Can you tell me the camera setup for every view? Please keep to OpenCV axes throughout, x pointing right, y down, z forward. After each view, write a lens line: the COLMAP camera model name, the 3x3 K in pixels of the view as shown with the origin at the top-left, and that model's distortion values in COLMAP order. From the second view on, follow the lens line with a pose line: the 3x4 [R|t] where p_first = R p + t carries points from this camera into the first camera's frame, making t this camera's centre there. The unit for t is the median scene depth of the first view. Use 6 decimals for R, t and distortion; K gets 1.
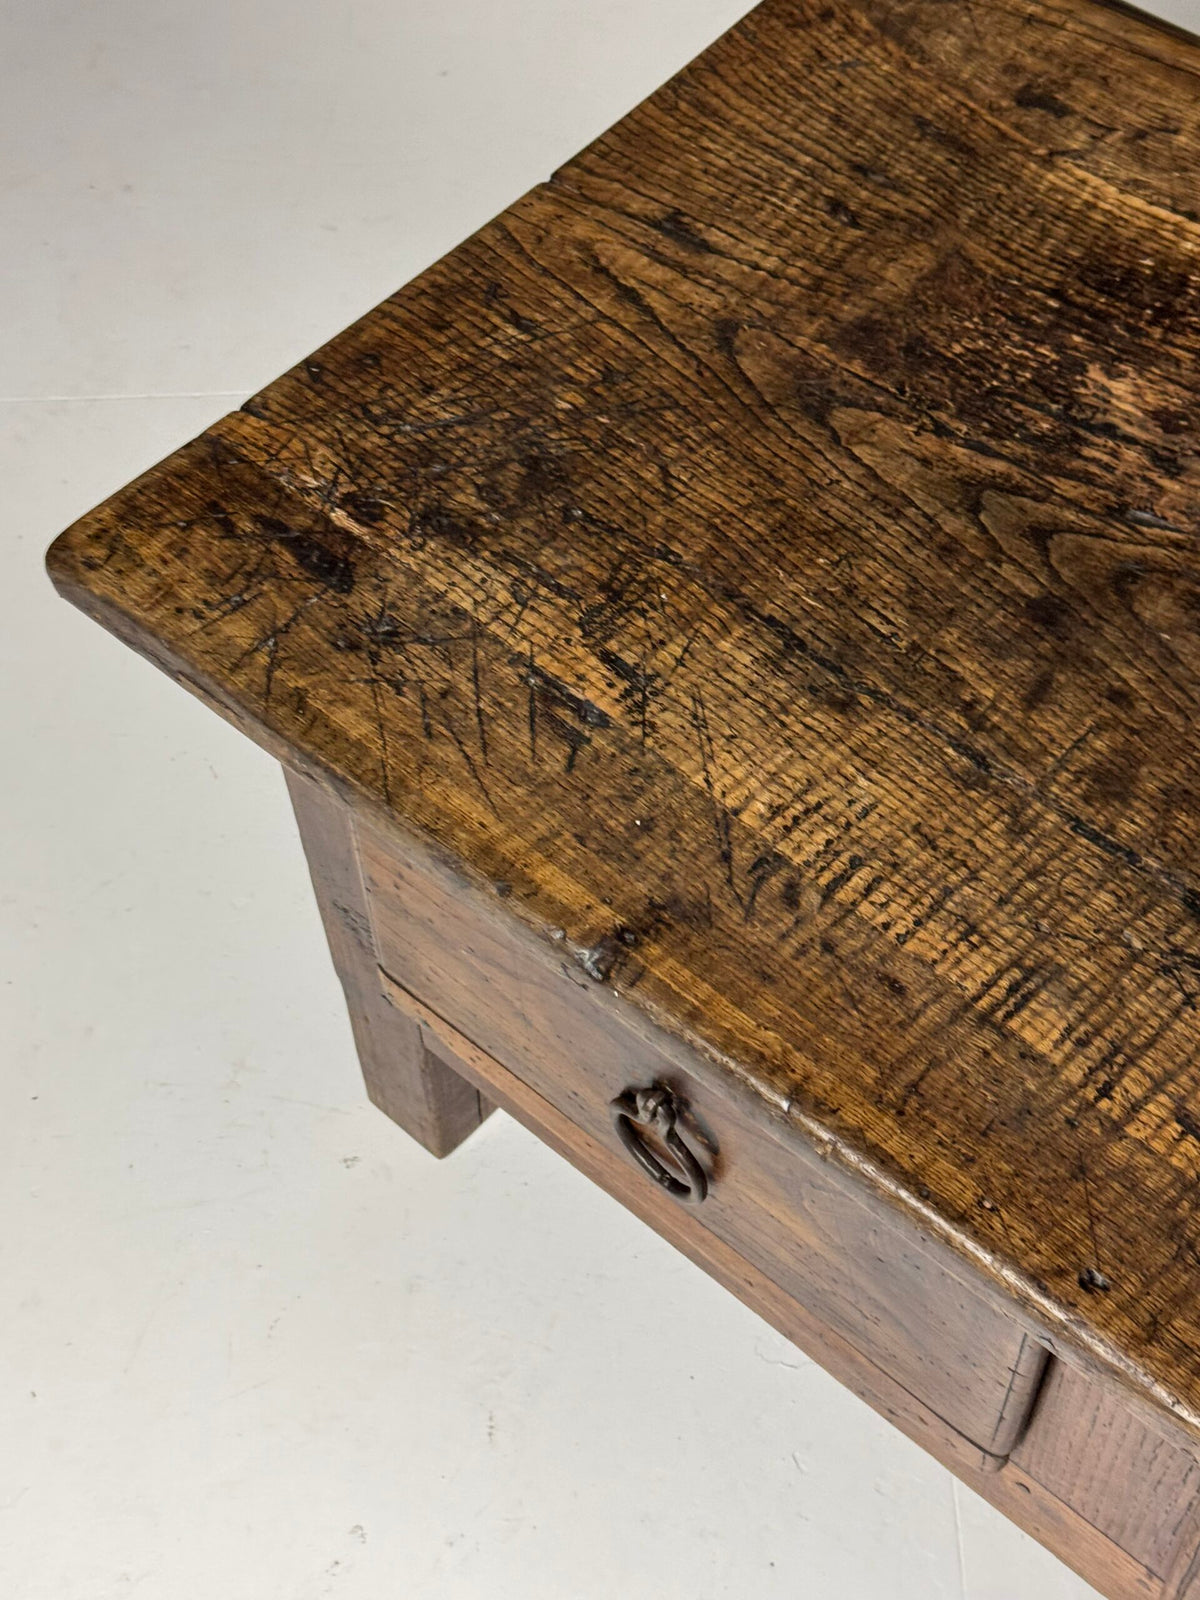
lens RADIAL K [[2374.1, 0, 607.0], [0, 2374.1, 790.9], [0, 0, 1]] dist [0.134157, 0.000000]
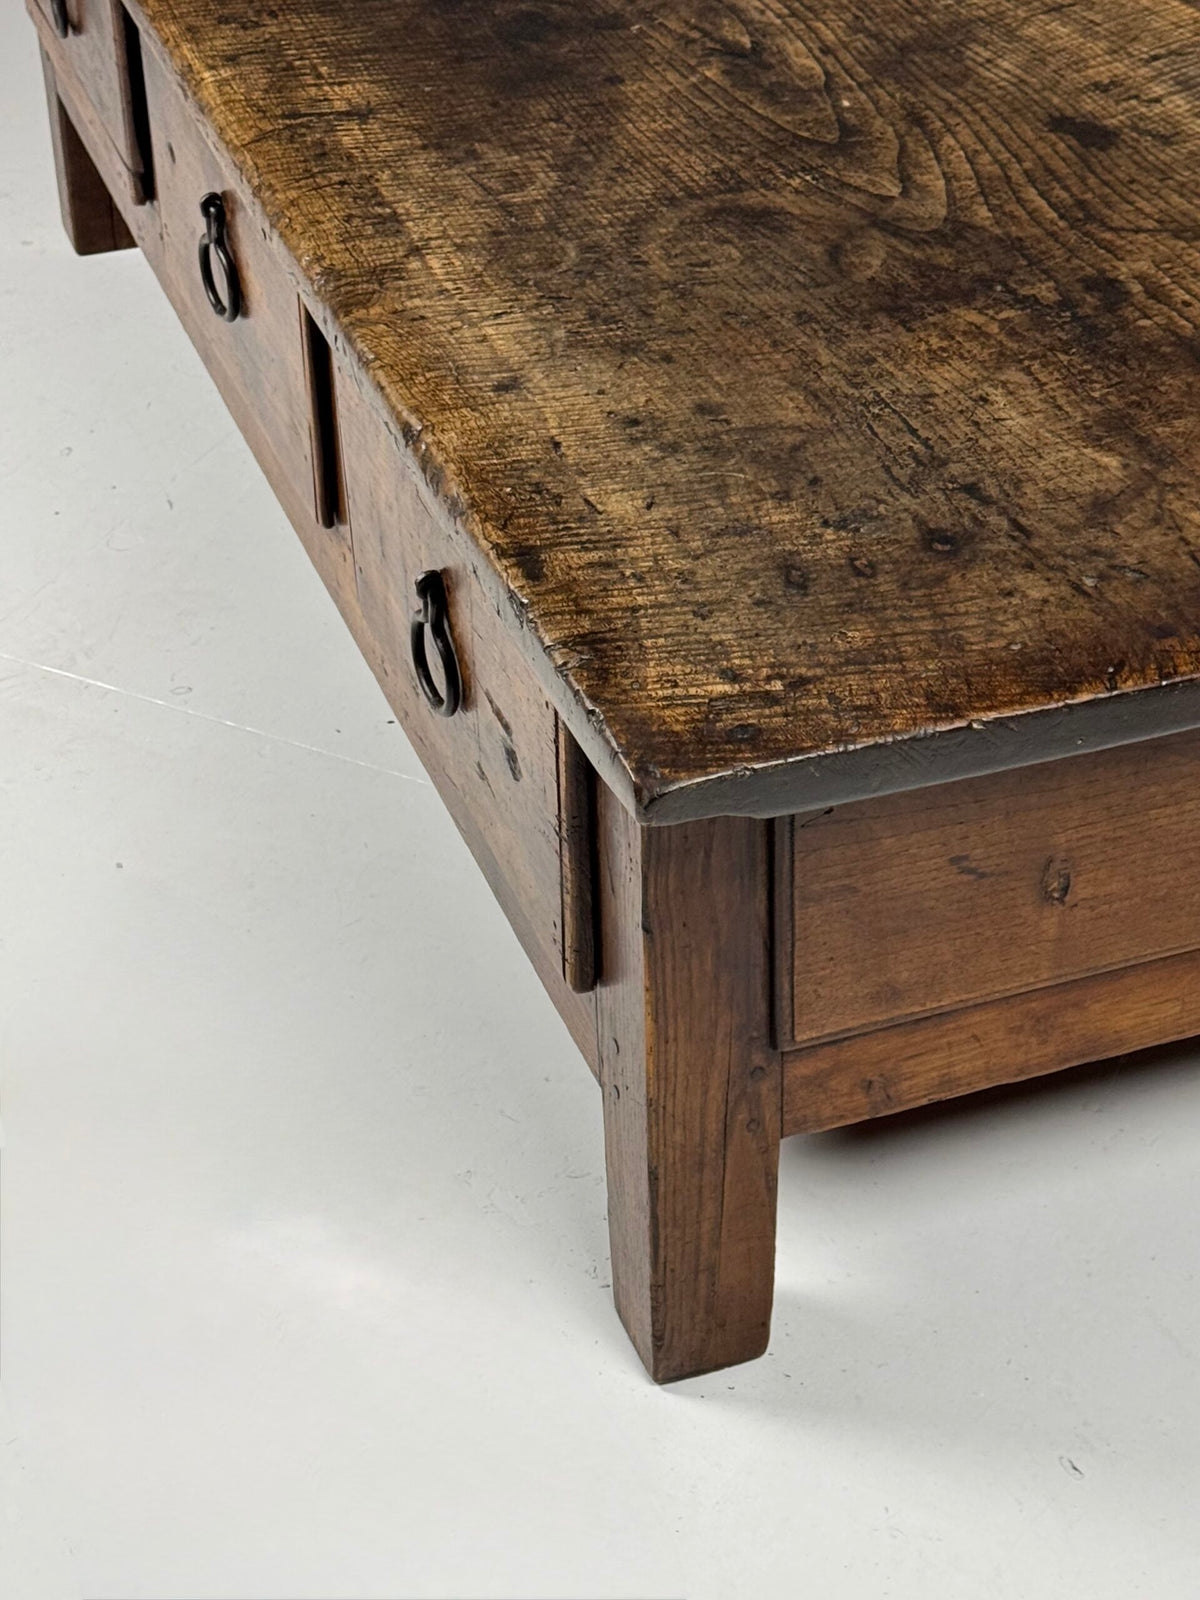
lens RADIAL K [[3220.5, 0, 572.0], [0, 3220.5, 796.7], [0, 0, 1]] dist [0.140118, 0.000000]
pose [[0.871690, 0.303942, -0.384417, 1.371219], [-0.409175, 0.883095, -0.229606, 1.015404], [0.269690, 0.357439, 0.894150, -0.721138]]
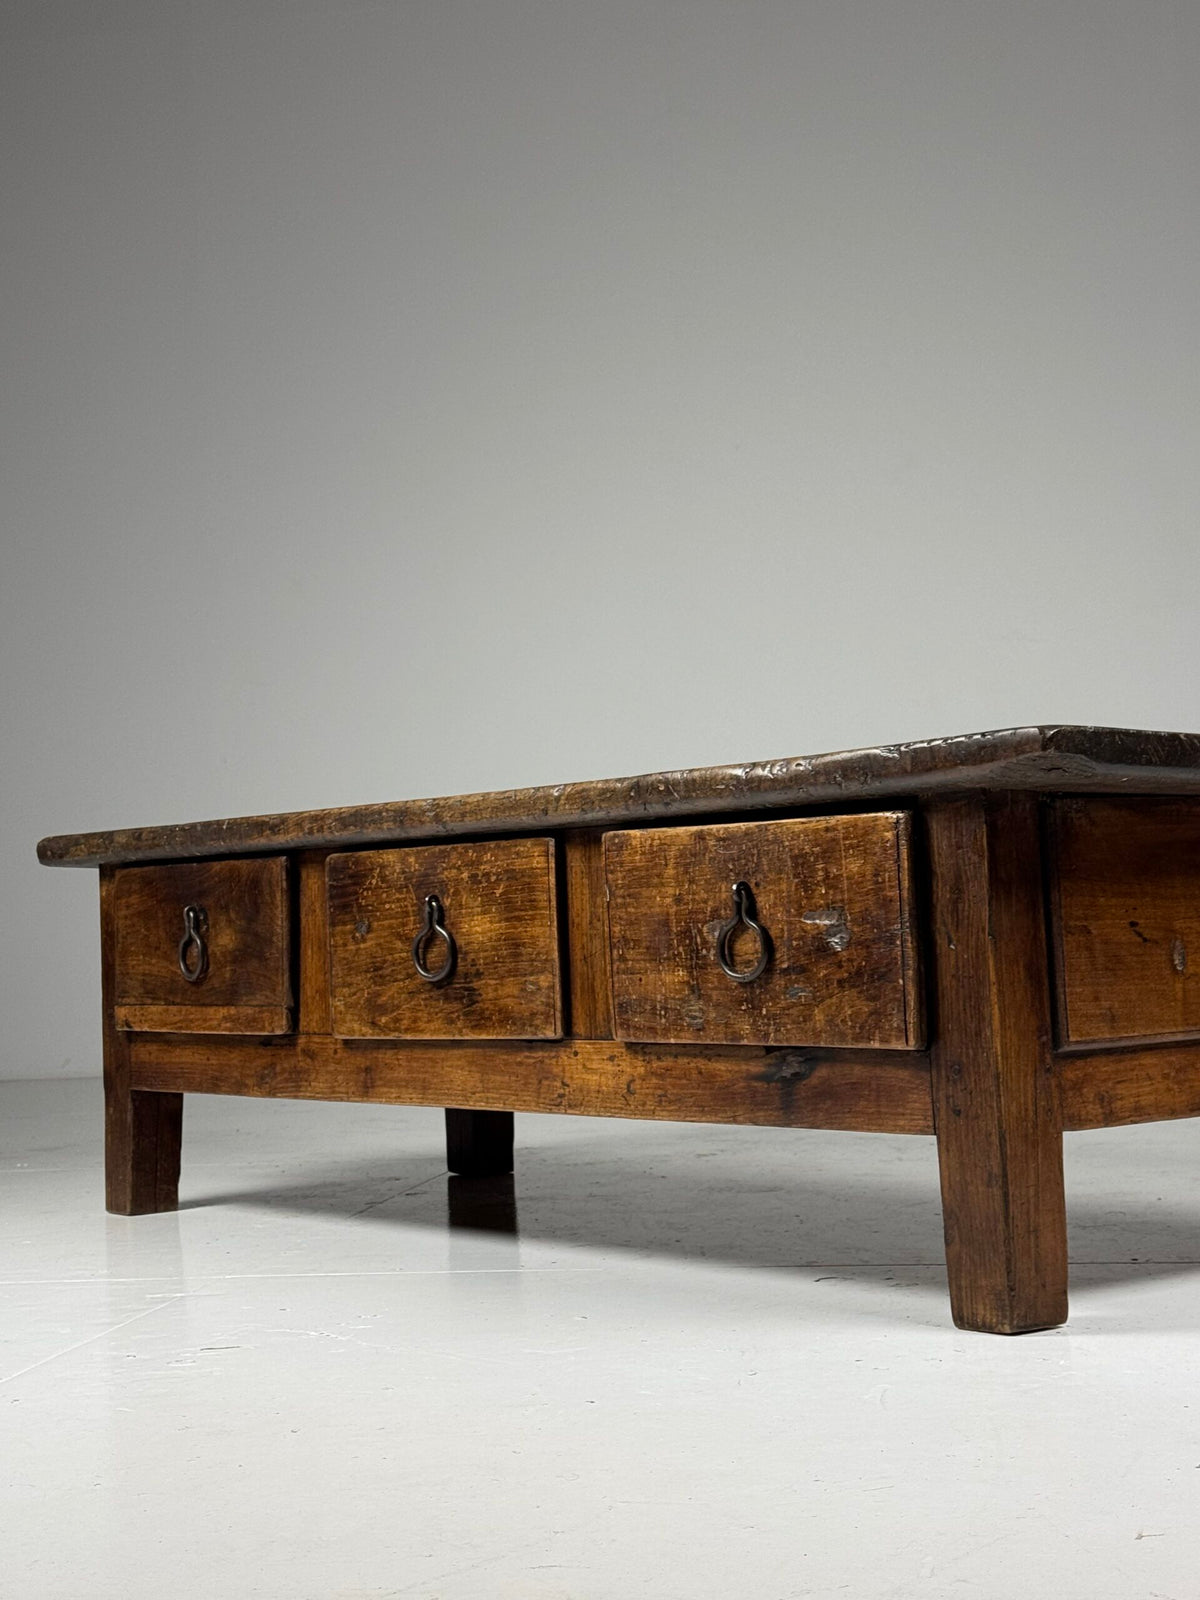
lens RADIAL K [[2546.6, 0, 633.7], [0, 2546.6, 844.6], [0, 0, 1]] dist [0.188052, 0.000000]
pose [[0.986473, 0.000153, -0.163922, 0.923207], [-0.137092, 0.549003, -0.824501, 2.249208], [0.089868, 0.835820, 0.541598, -0.510328]]
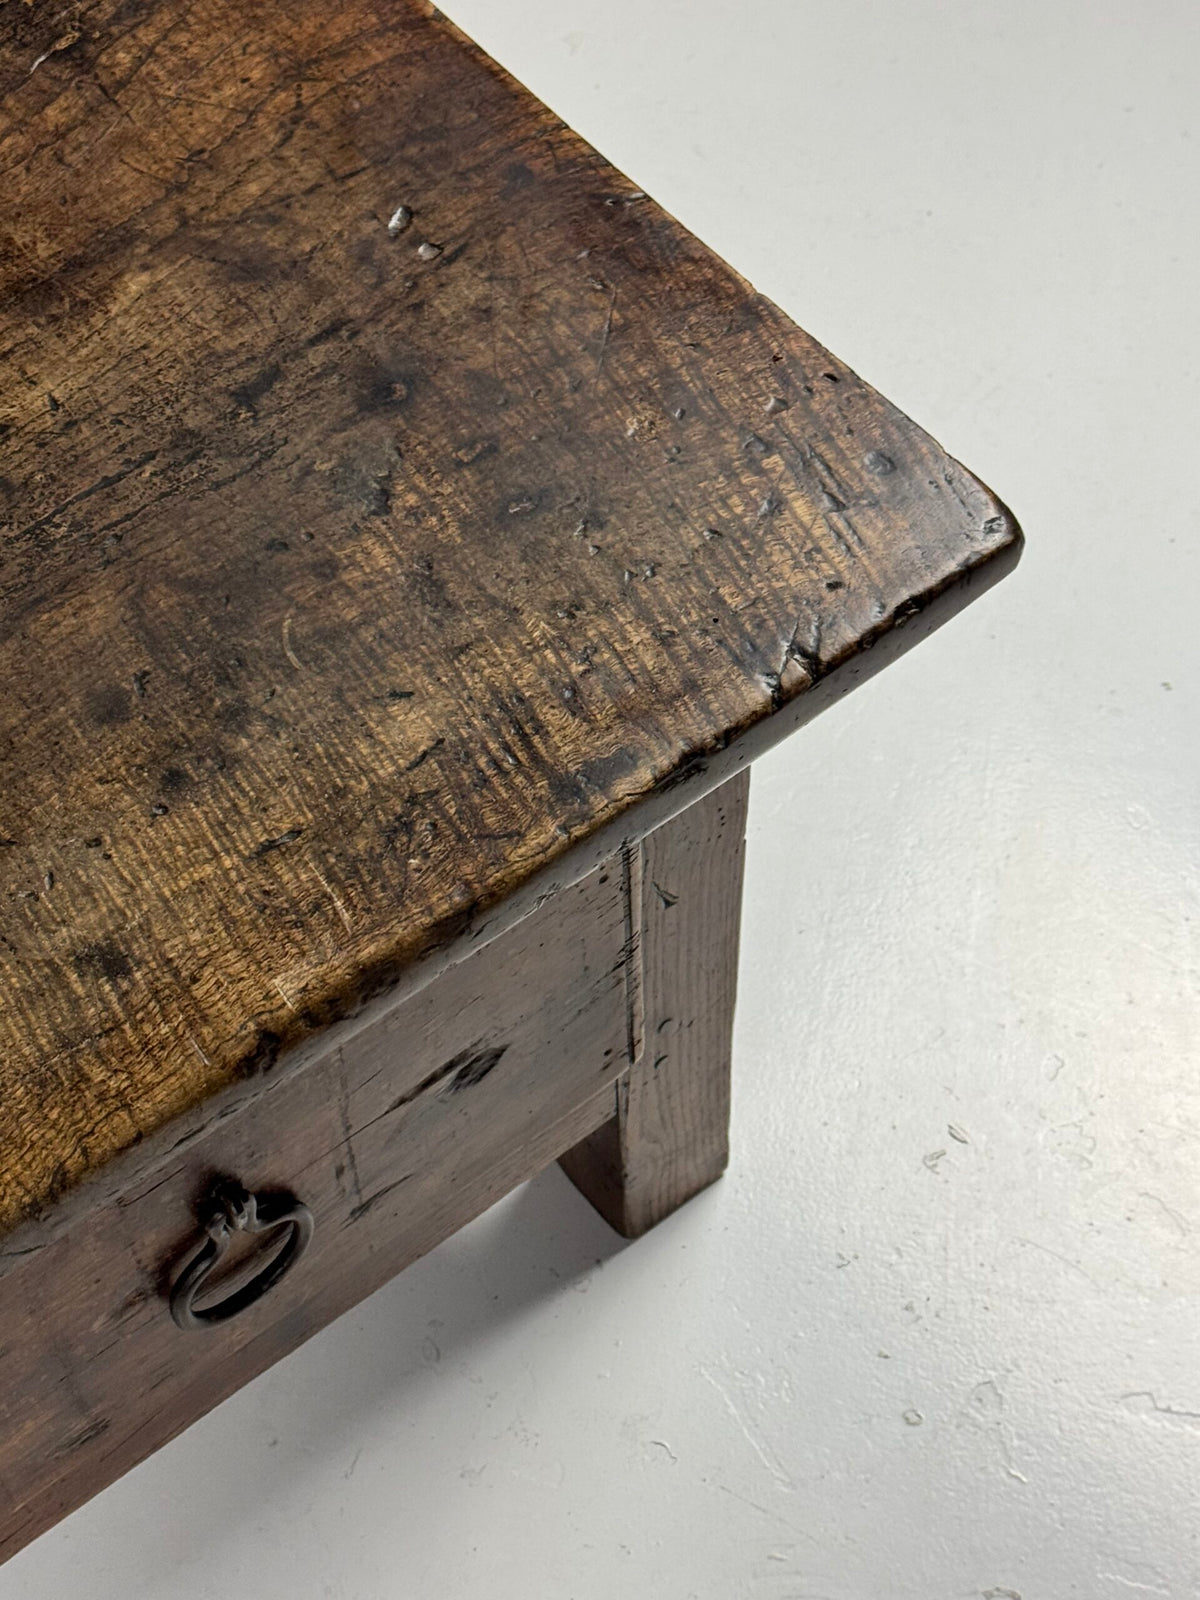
lens RADIAL K [[2789.9, 0, 607.3], [0, 2789.9, 804.7], [0, 0, 1]] dist [0.140944, 0.000000]
pose [[0.175338, -0.802068, 0.570915, 0.284329], [0.812041, 0.445695, 0.376757, 0.291892], [-0.556638, 0.397546, 0.729459, -0.166815]]
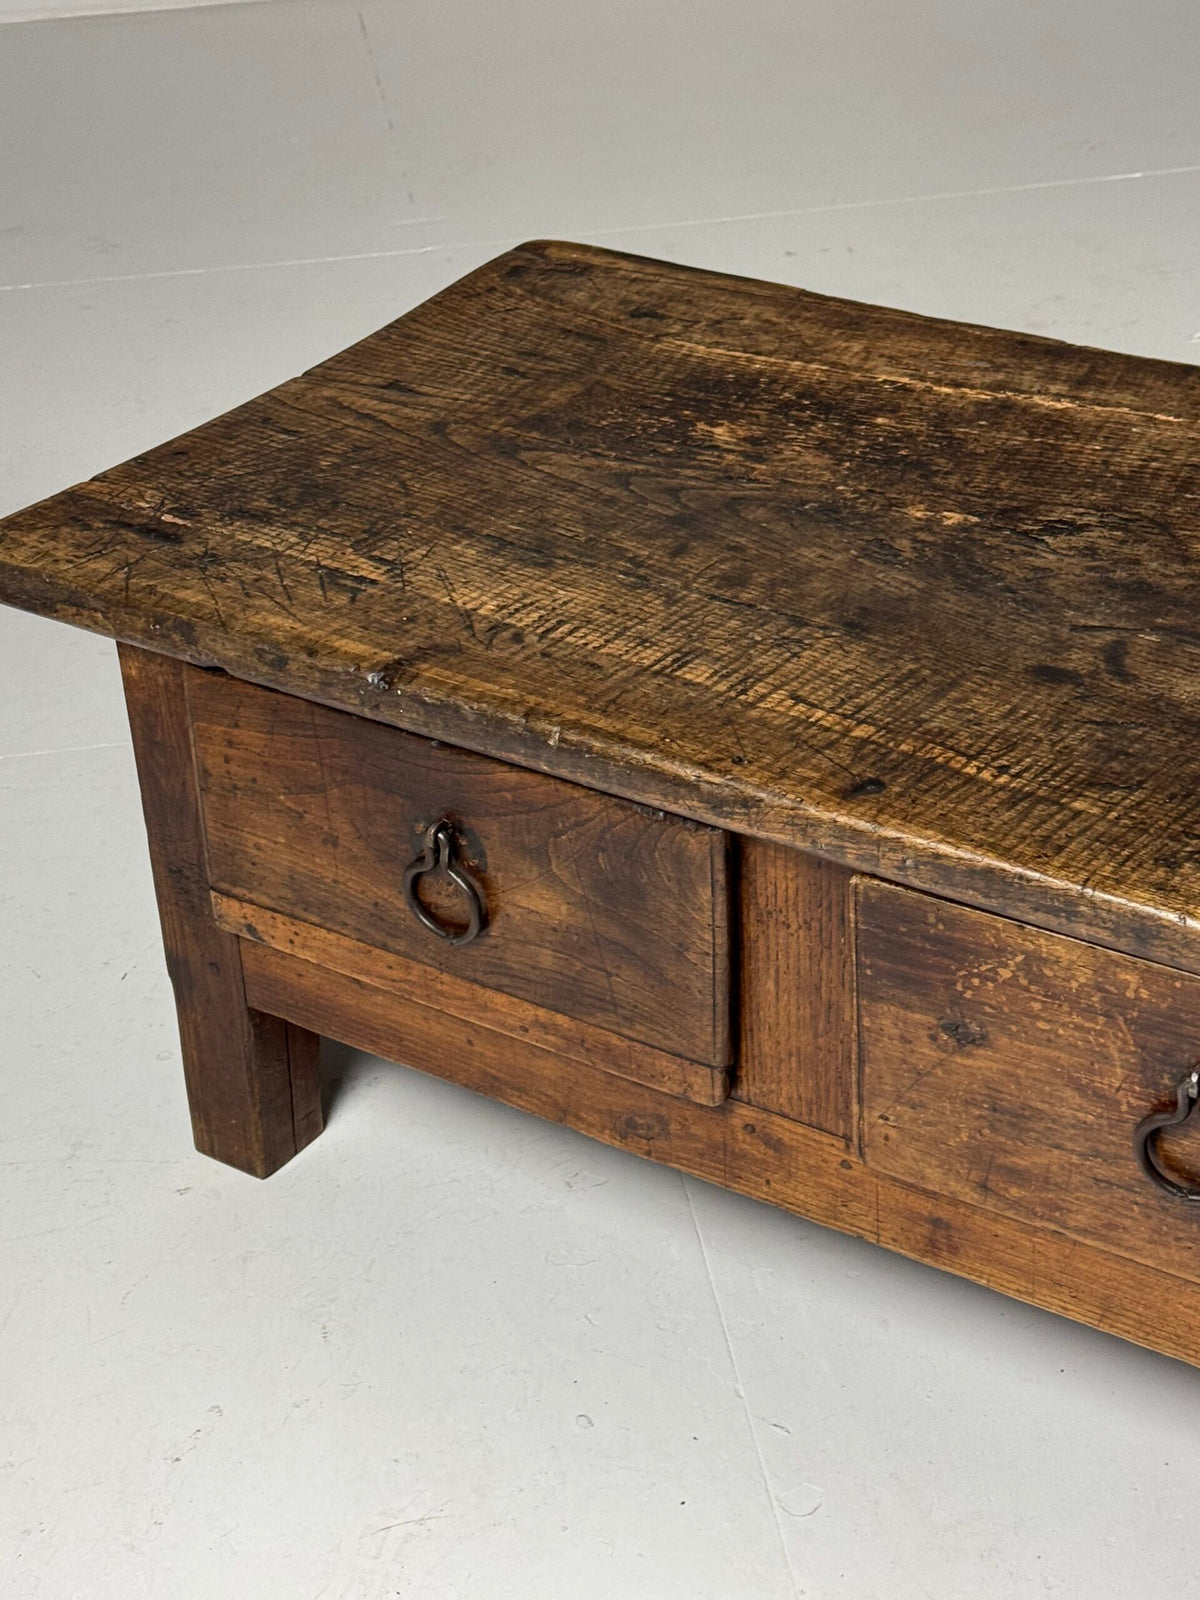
lens RADIAL K [[2789.9, 0, 635.0], [0, 2789.9, 794.3], [0, 0, 1]] dist [0.140944, 0.000000]
pose [[0.989354, -0.075330, 0.124516, -0.061328], [0.120236, 0.905140, -0.407755, 0.743697], [-0.081989, 0.418386, 0.904561, -0.428387]]
